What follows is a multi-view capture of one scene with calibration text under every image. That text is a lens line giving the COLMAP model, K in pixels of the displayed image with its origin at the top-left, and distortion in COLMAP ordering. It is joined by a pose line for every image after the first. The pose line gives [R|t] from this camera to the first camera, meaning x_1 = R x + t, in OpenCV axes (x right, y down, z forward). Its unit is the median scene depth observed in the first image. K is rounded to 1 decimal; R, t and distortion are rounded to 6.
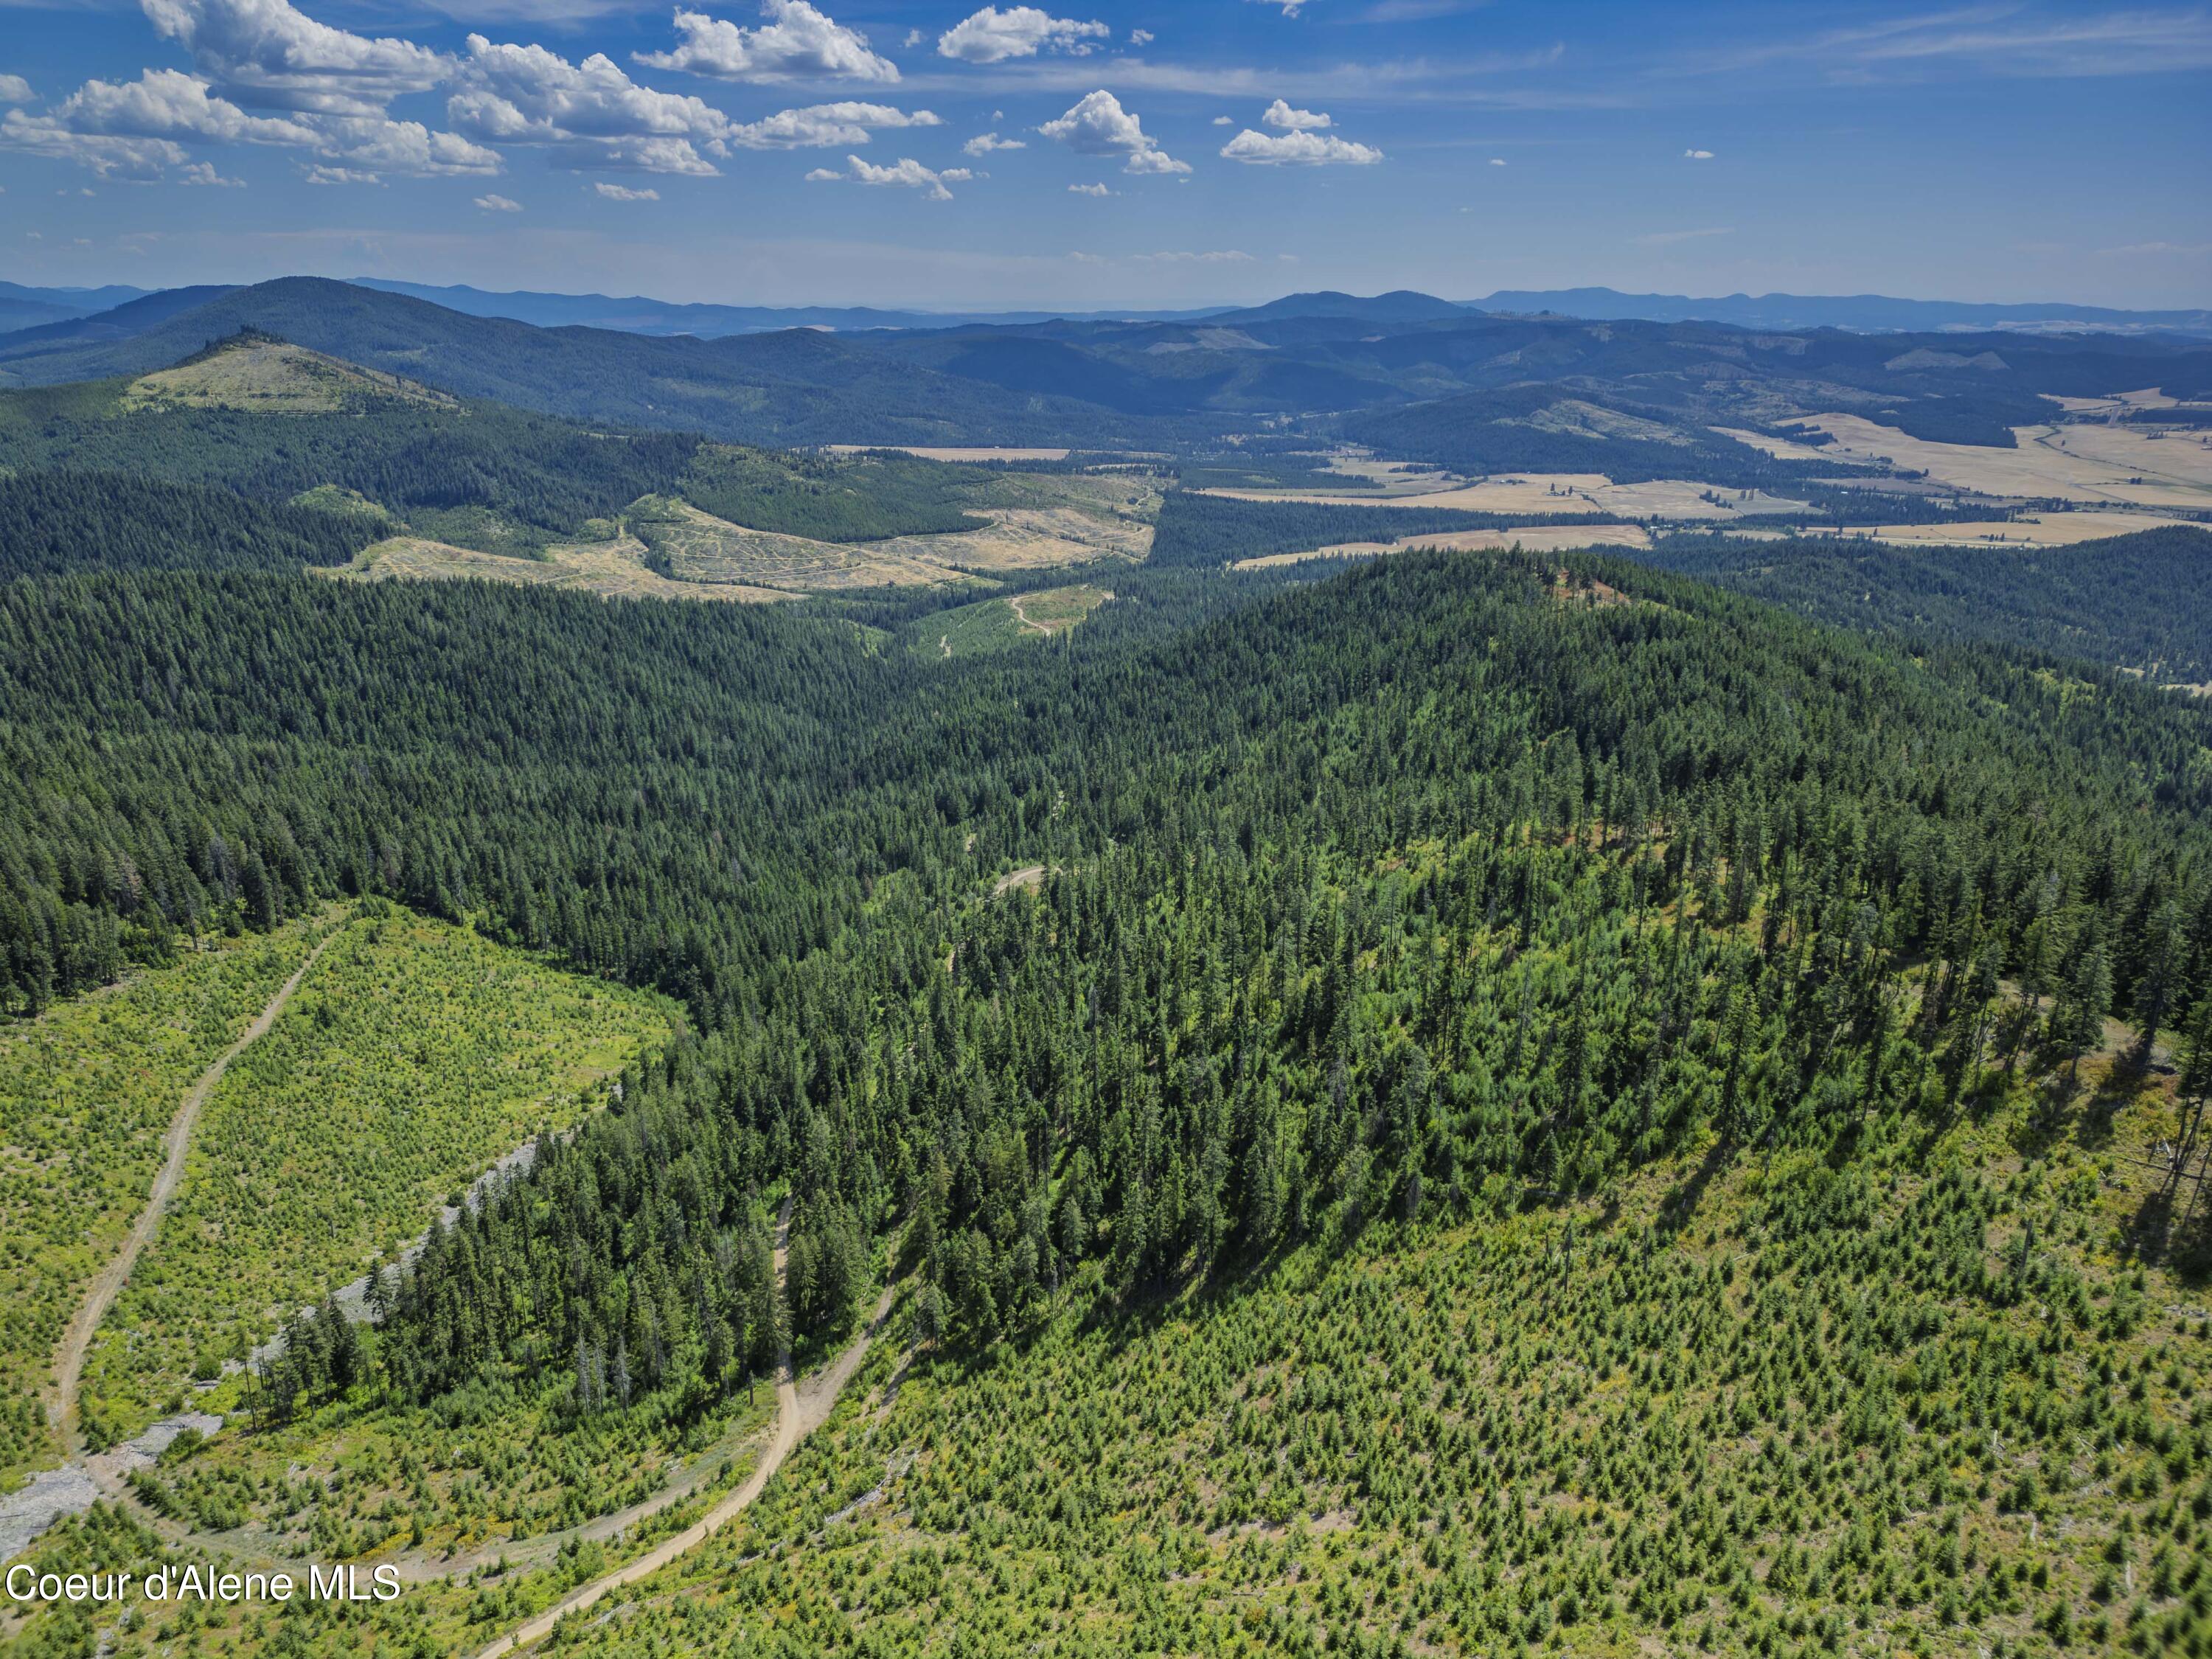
lens RADIAL K [[1535.6, 0, 1111.0], [0, 1535.6, 835.2], [0, 0, 1]] dist [0.085065, -0.084264]
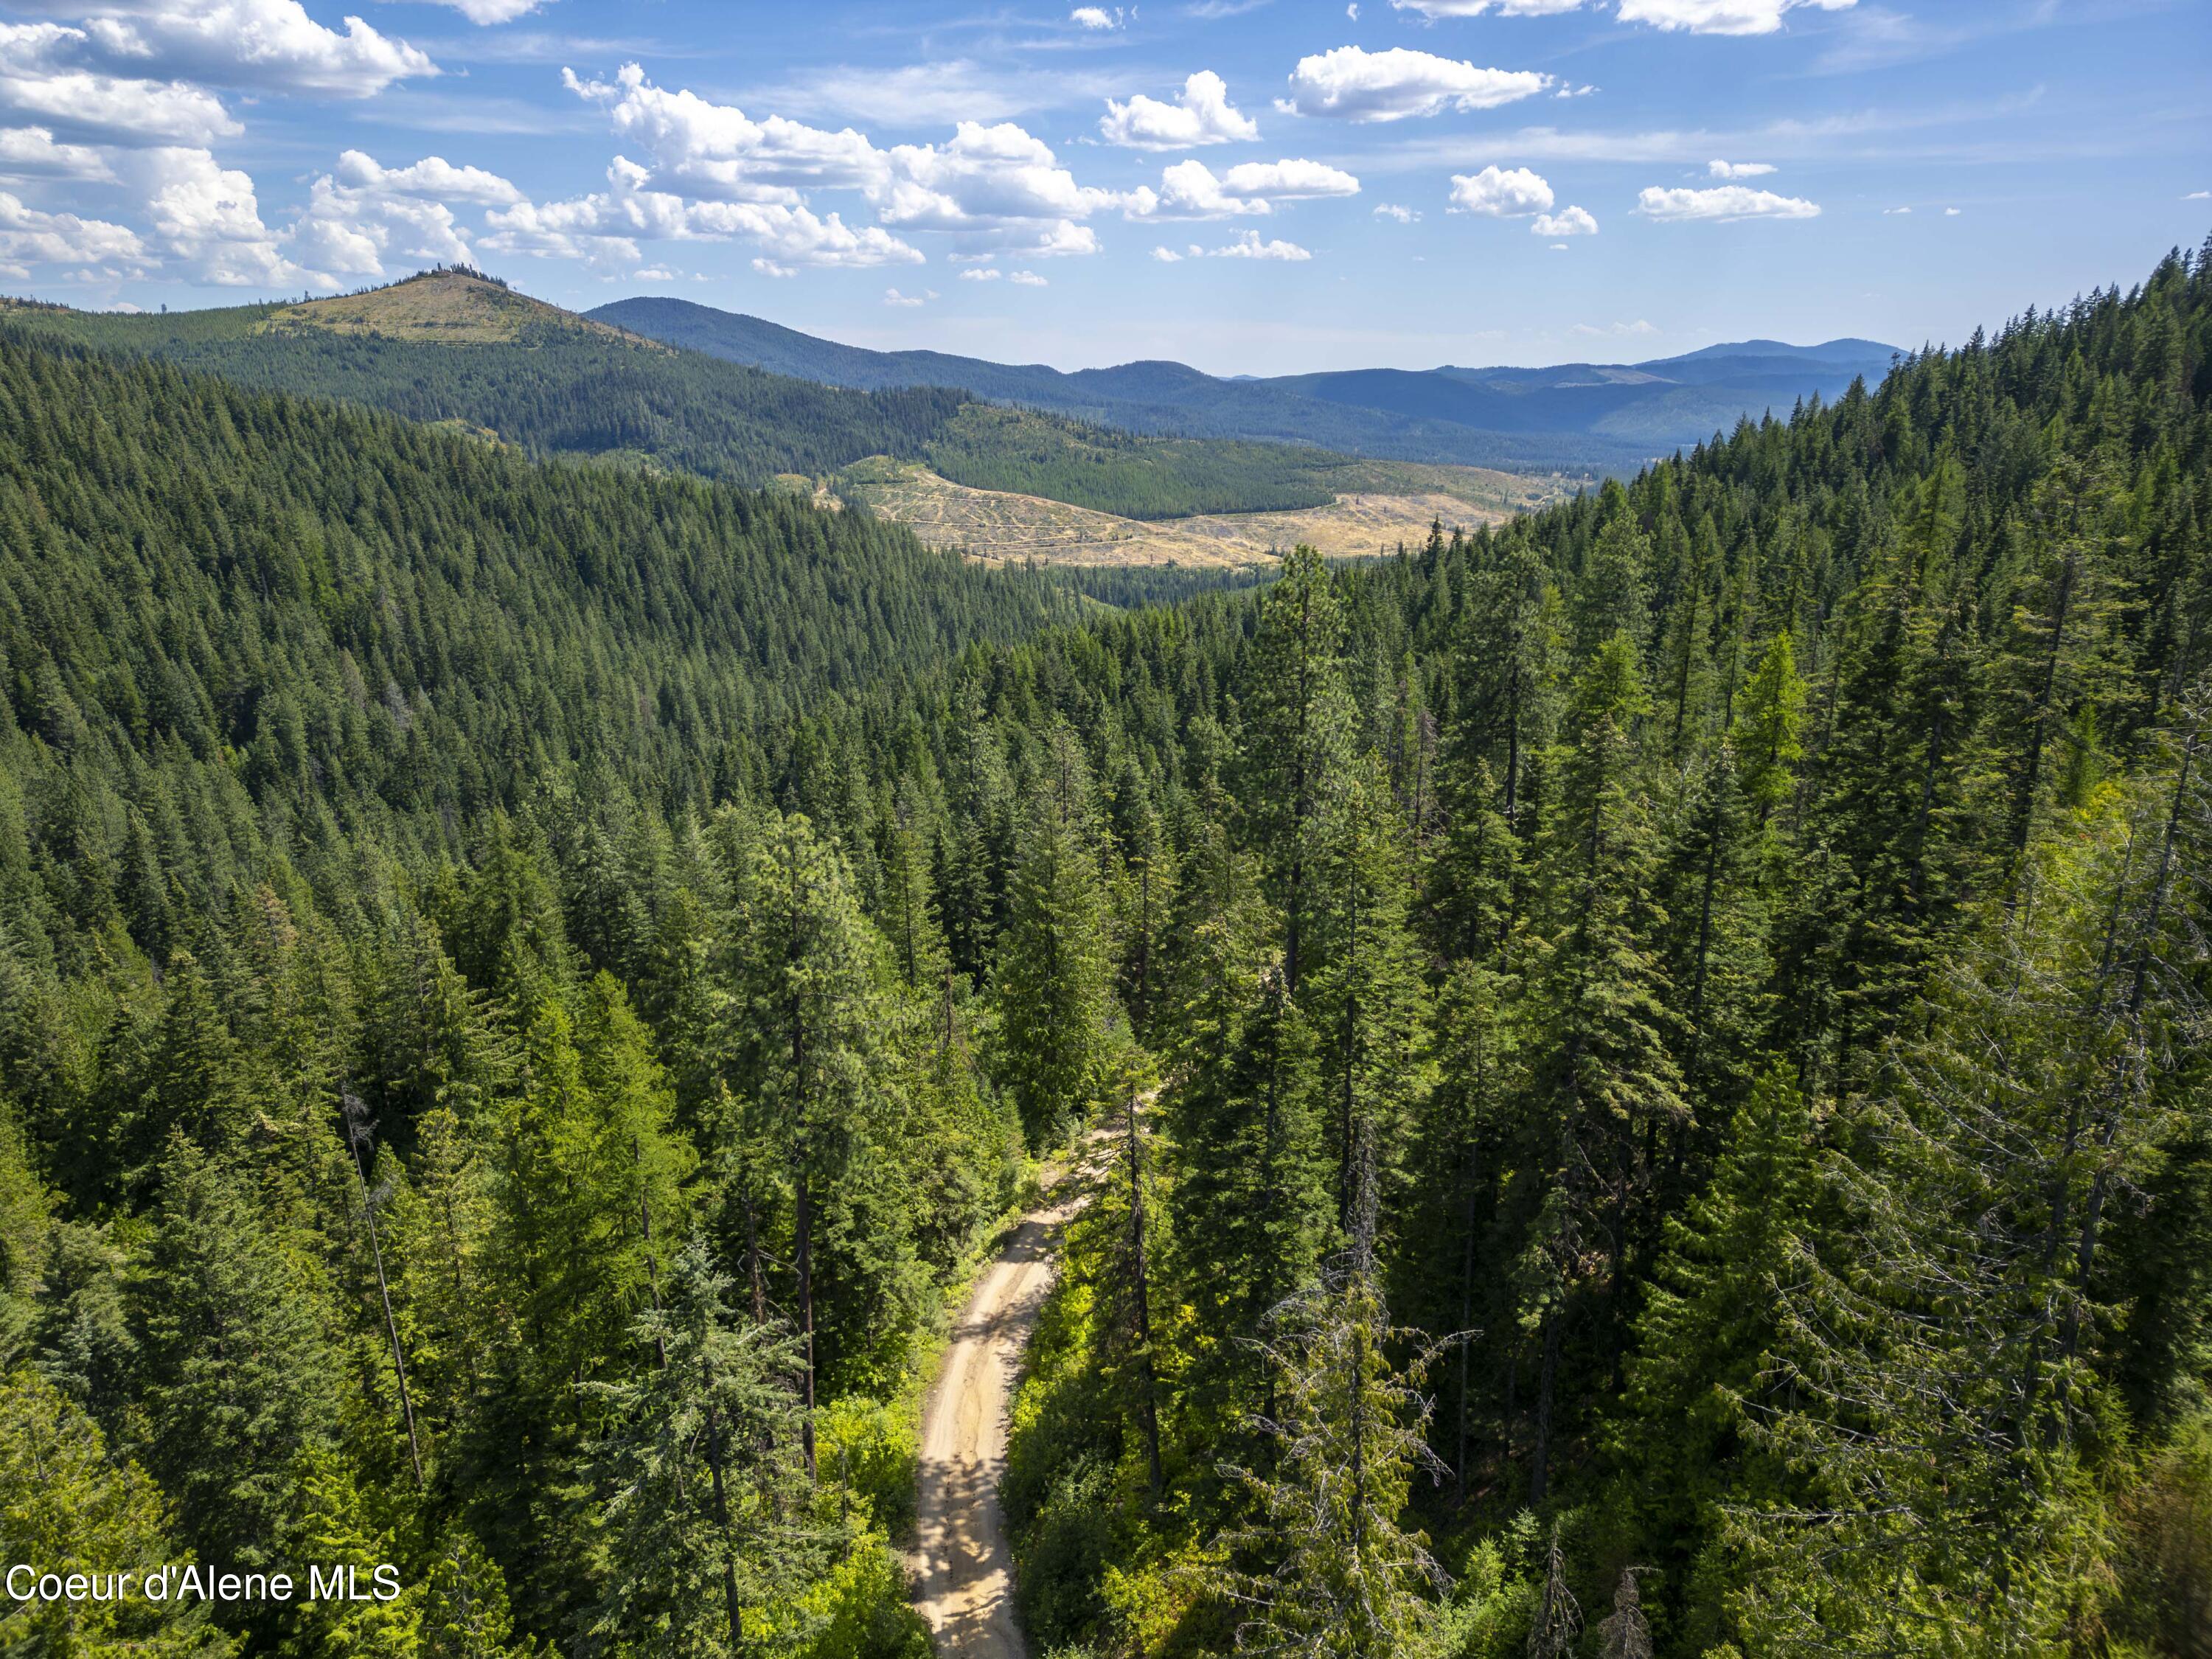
lens RADIAL K [[1540.5, 0, 1110.2], [0, 1540.5, 831.5], [0, 0, 1]] dist [0.075059, -0.068359]
pose [[0.971564, 0.057308, -0.229737, -0.004094], [-0.069011, 0.996679, -0.043228, -0.011616], [0.226496, 0.057853, 0.972292, 0.300423]]
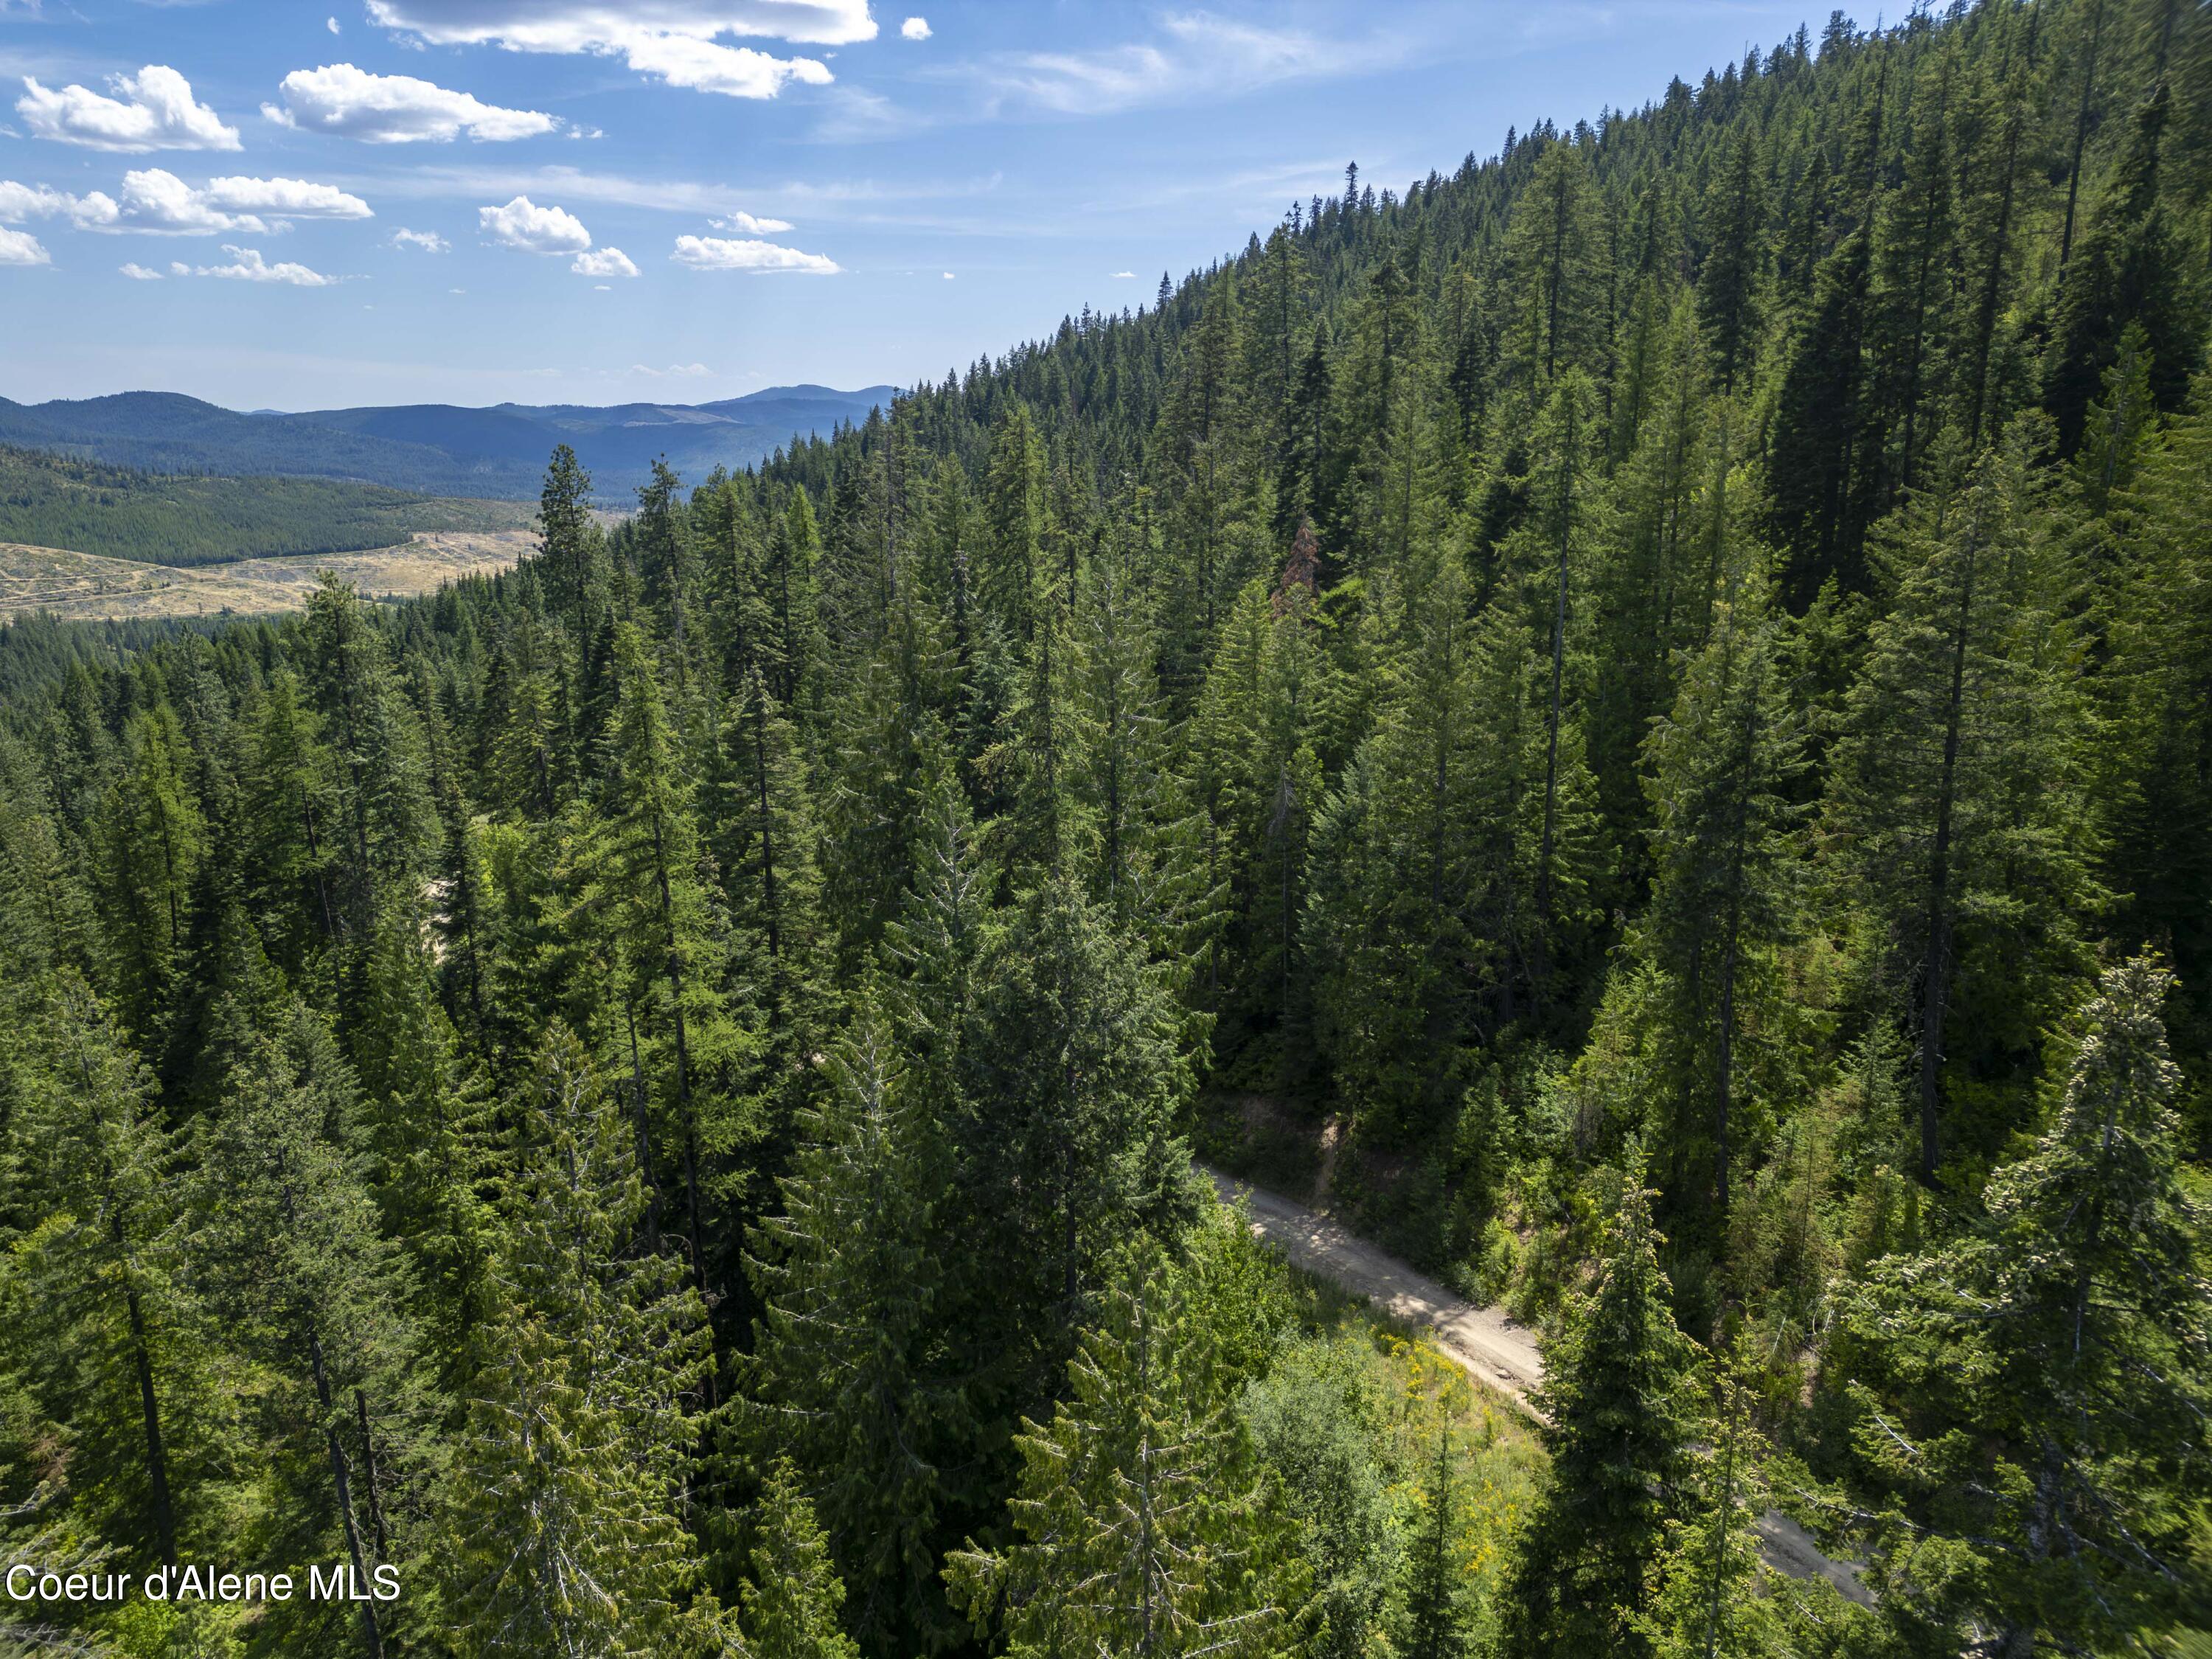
lens RADIAL K [[1548.8, 0, 1106.0], [0, 1548.8, 829.5], [0, 0, 1]] dist [0.072119, -0.066713]
pose [[0.949272, -0.089933, 0.301323, -0.006586], [0.112105, 0.992056, -0.057080, -0.002341], [-0.293796, 0.087964, 0.951812, 0.278793]]
